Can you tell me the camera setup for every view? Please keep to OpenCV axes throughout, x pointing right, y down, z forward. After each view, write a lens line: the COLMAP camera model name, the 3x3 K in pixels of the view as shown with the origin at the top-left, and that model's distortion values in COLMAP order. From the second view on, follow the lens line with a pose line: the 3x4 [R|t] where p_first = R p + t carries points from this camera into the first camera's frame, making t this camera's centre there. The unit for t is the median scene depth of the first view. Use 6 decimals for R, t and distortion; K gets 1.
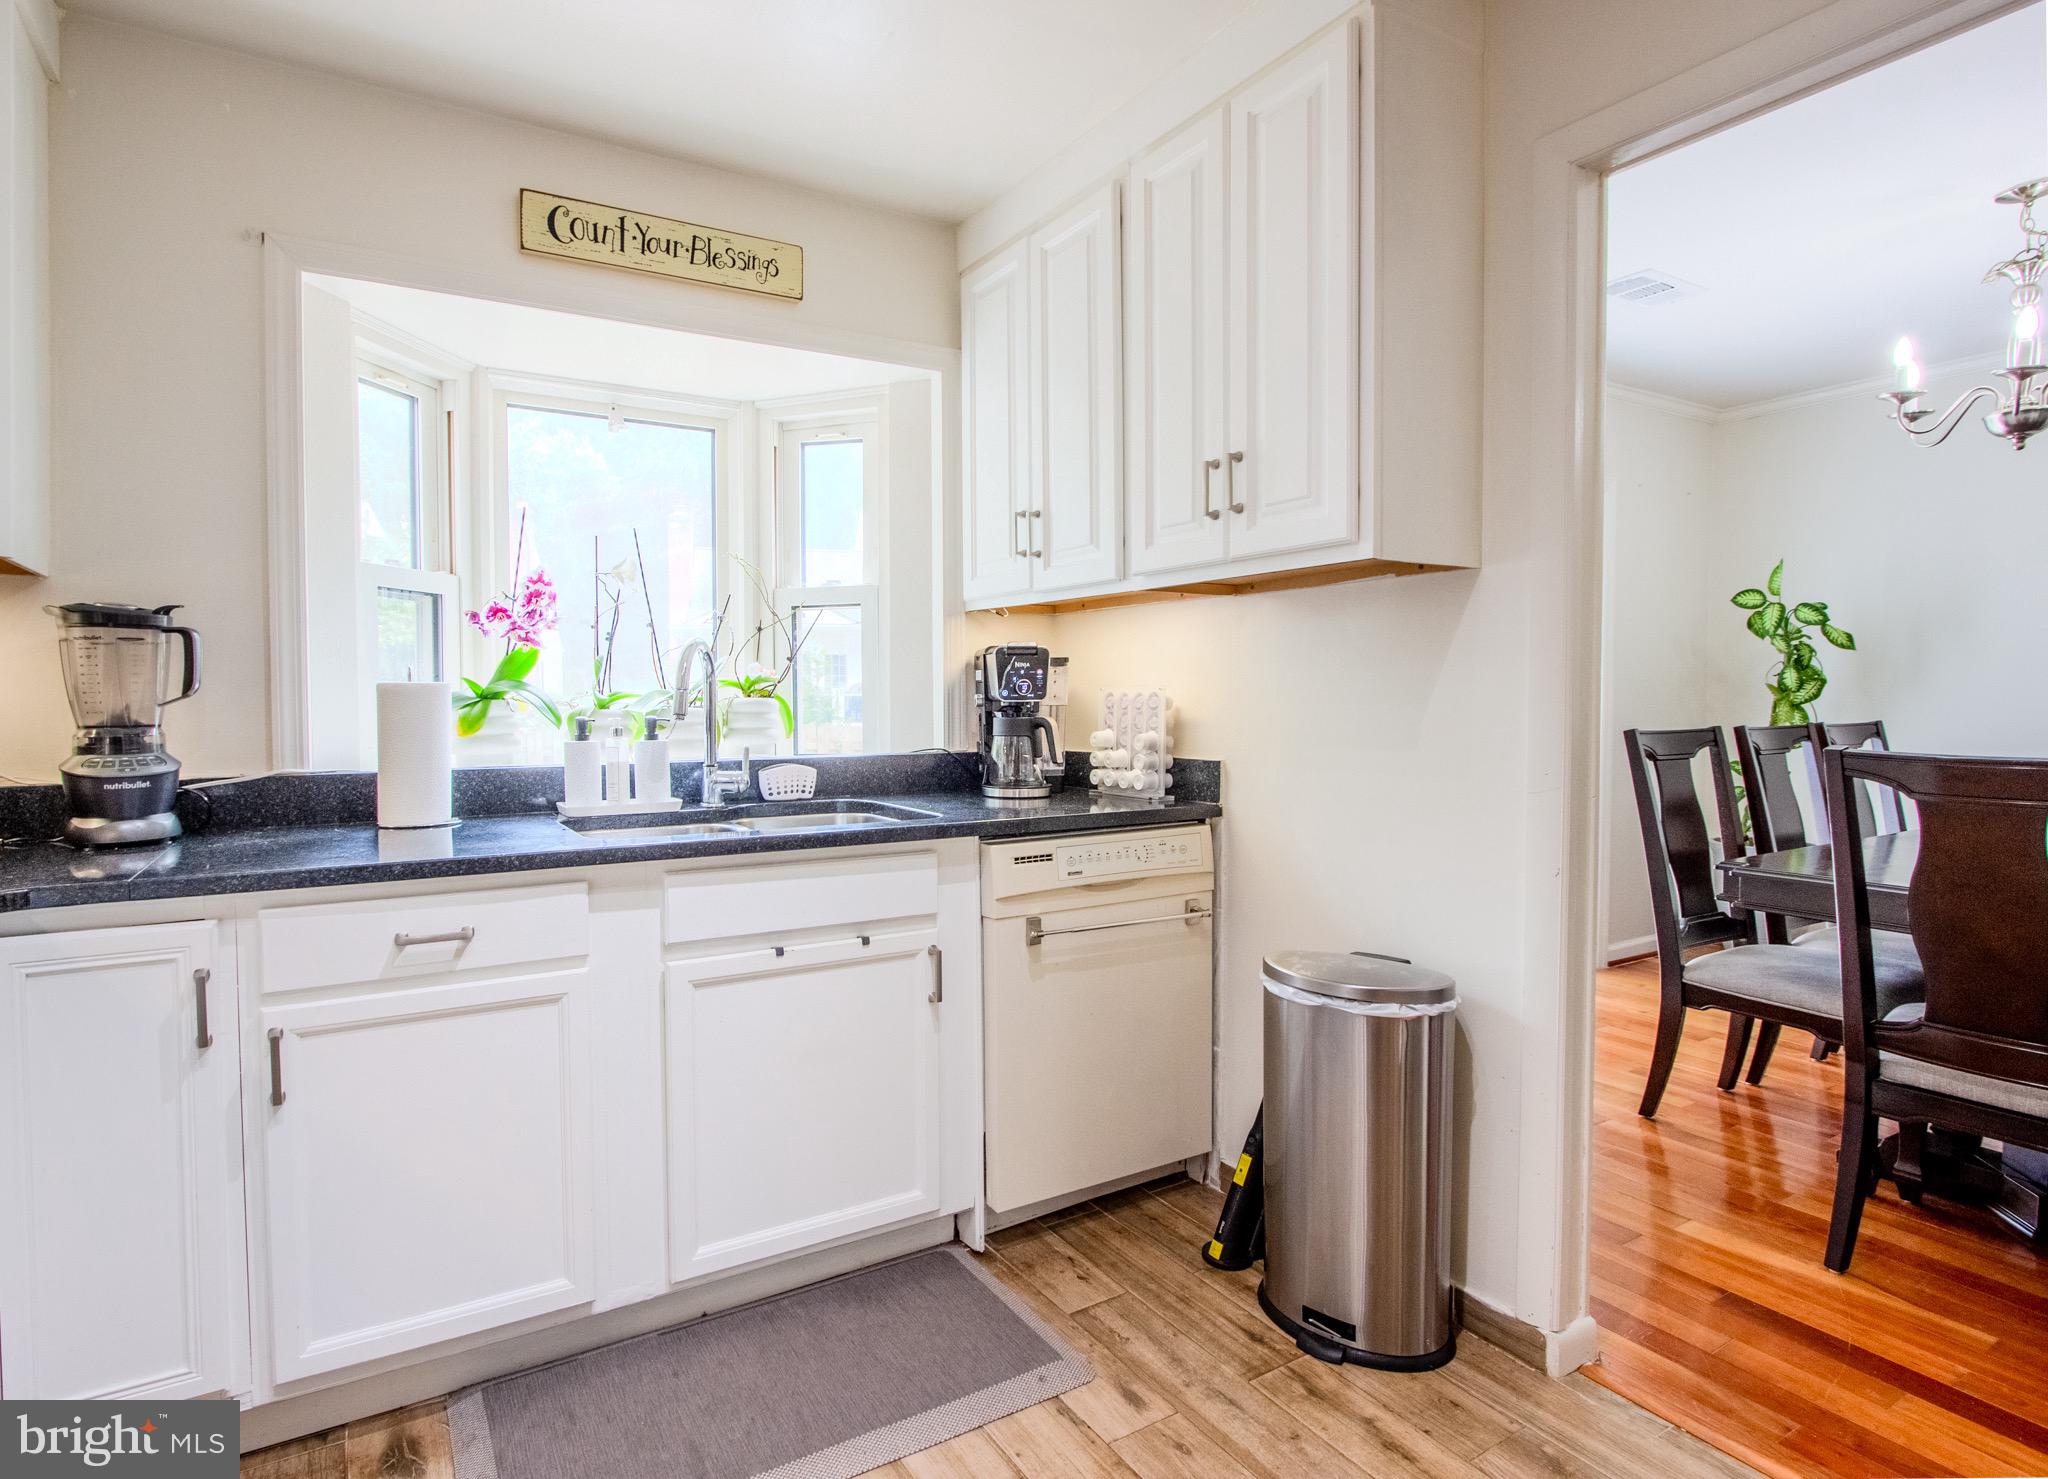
lens RADIAL K [[1046.9, 0, 931.4], [0, 1046.9, 729.2], [0, 0, 1]] dist [-0.027645, 0.010237]
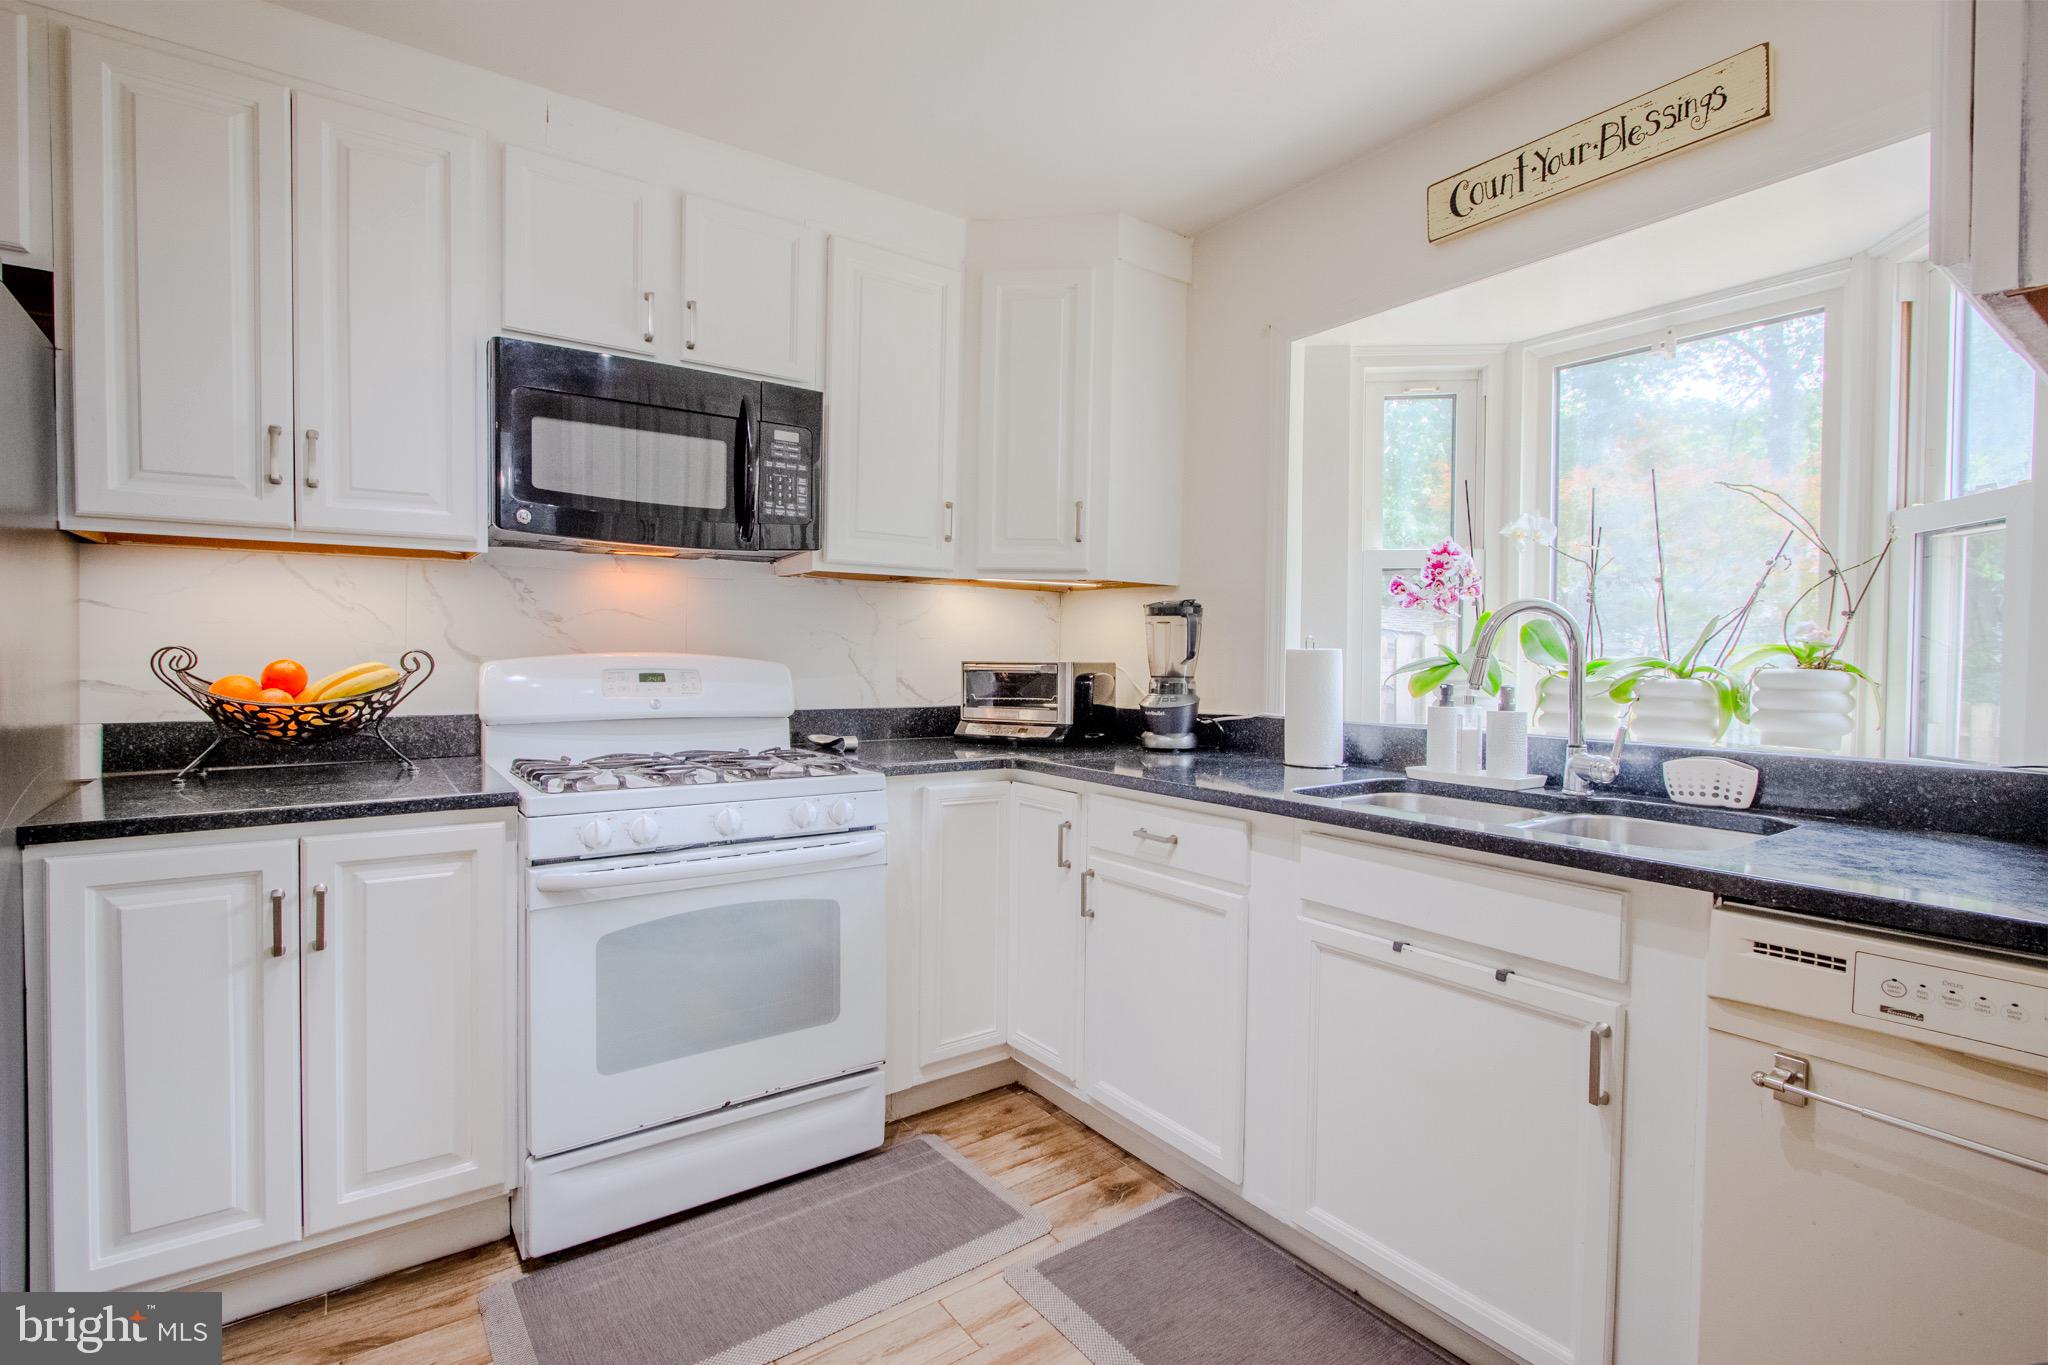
lens RADIAL K [[951.5, 0, 1028.3], [0, 951.5, 676.1], [0, 0, 1]] dist [-0.017728, 0.002753]
pose [[0.111429, 0.027940, -0.993380, 0.524453], [-0.038726, 0.998968, 0.023753, -0.023941], [0.993018, 0.035823, 0.112396, 0.484382]]
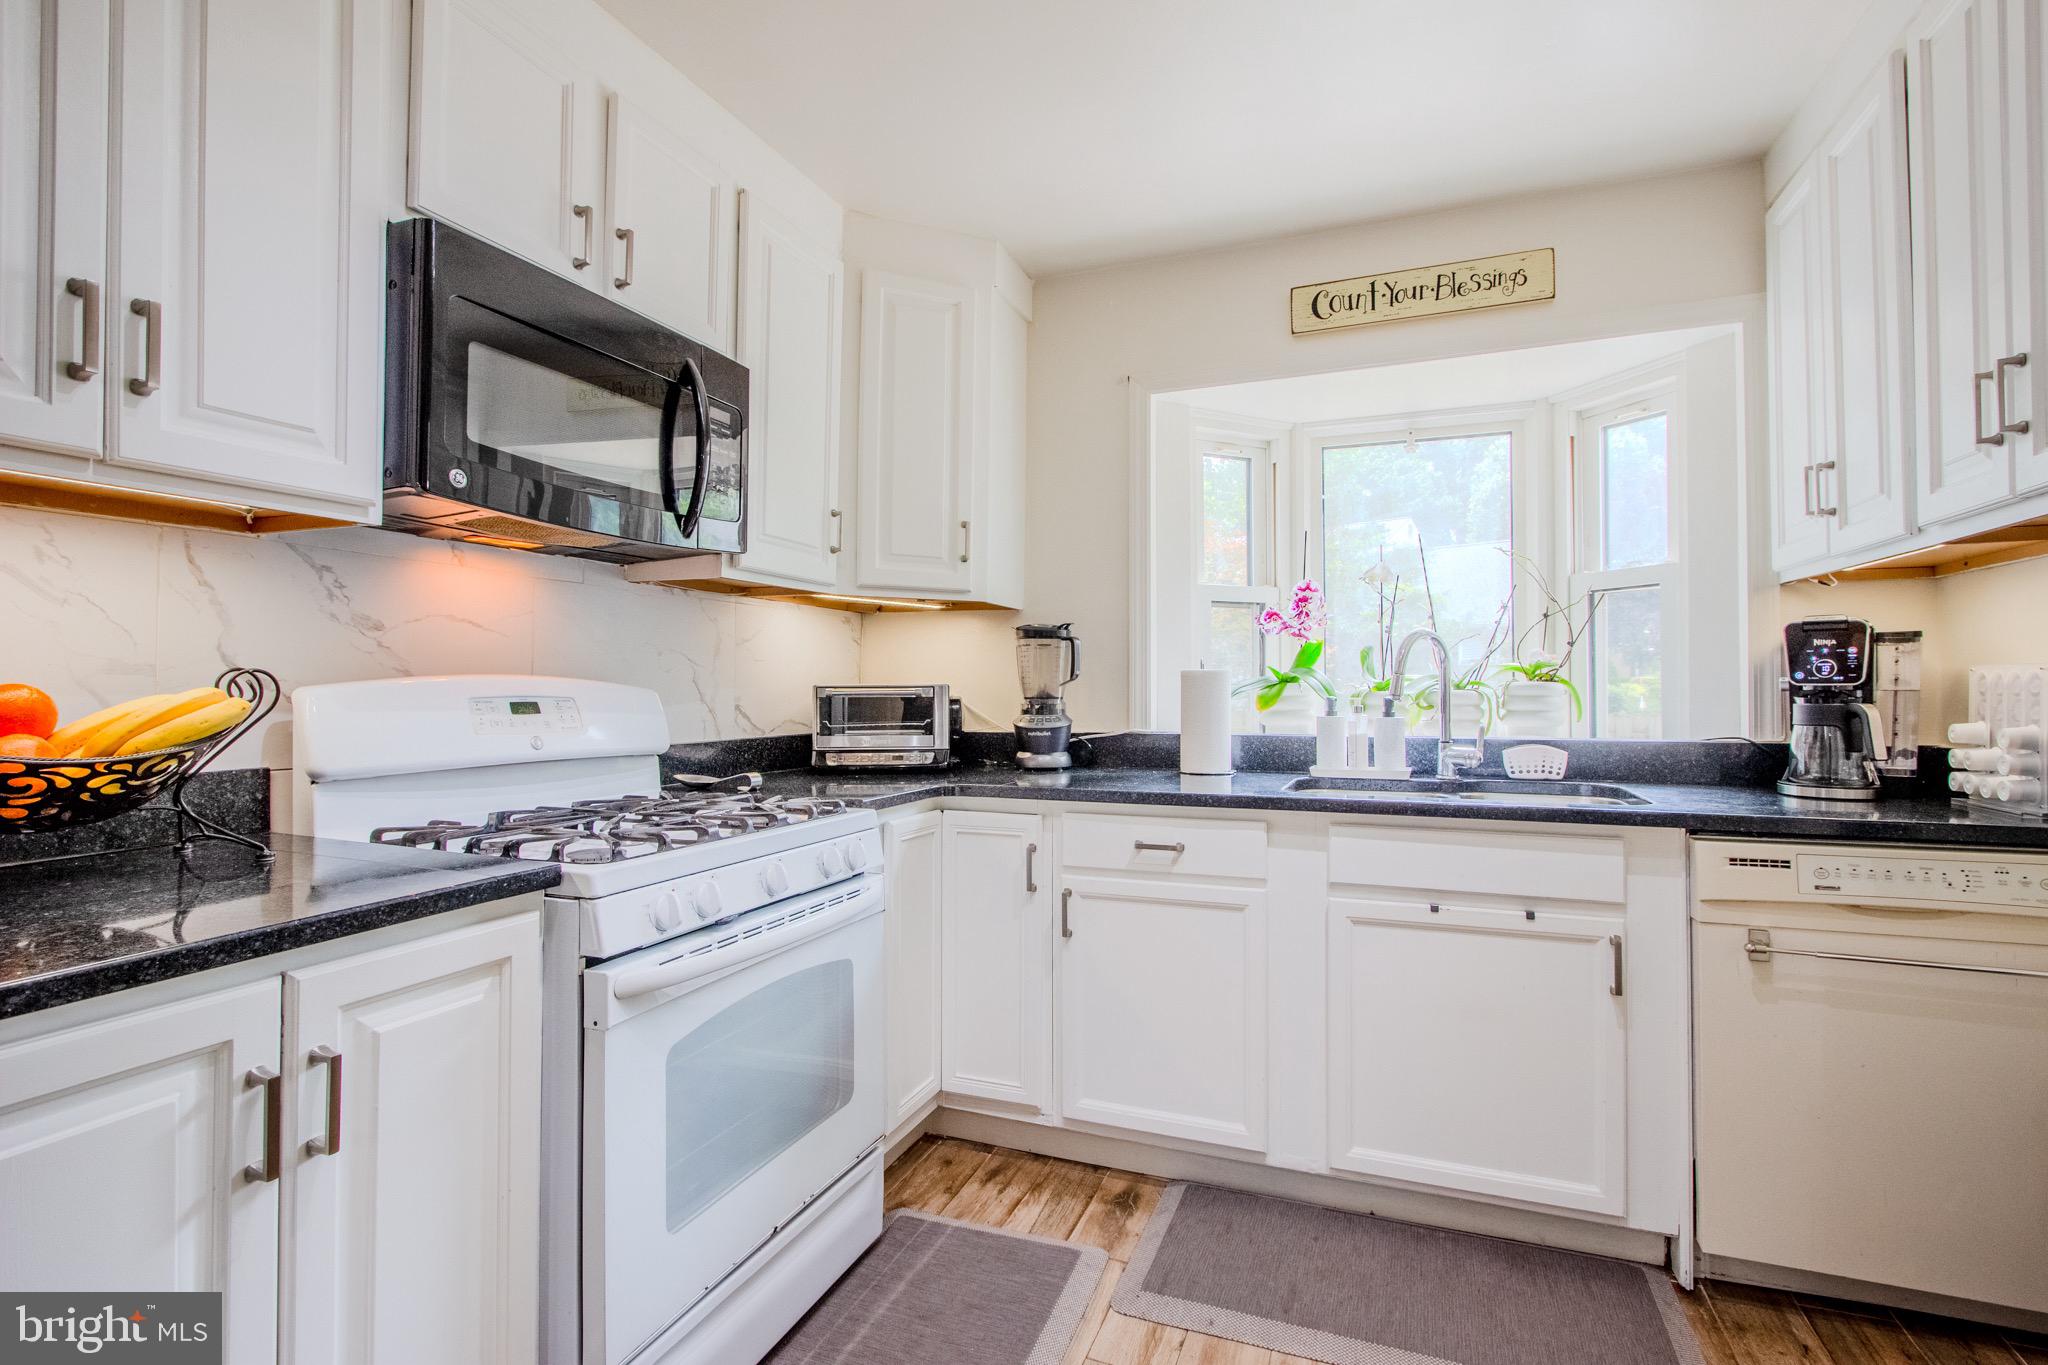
lens RADIAL K [[951.5, 0, 1028.3], [0, 951.5, 676.1], [0, 0, 1]] dist [-0.017728, 0.002753]
pose [[0.627472, -0.005628, -0.778619, 0.308470], [-0.024817, 0.999321, -0.027223, 0.003537], [0.778244, 0.036404, 0.626906, 0.018120]]
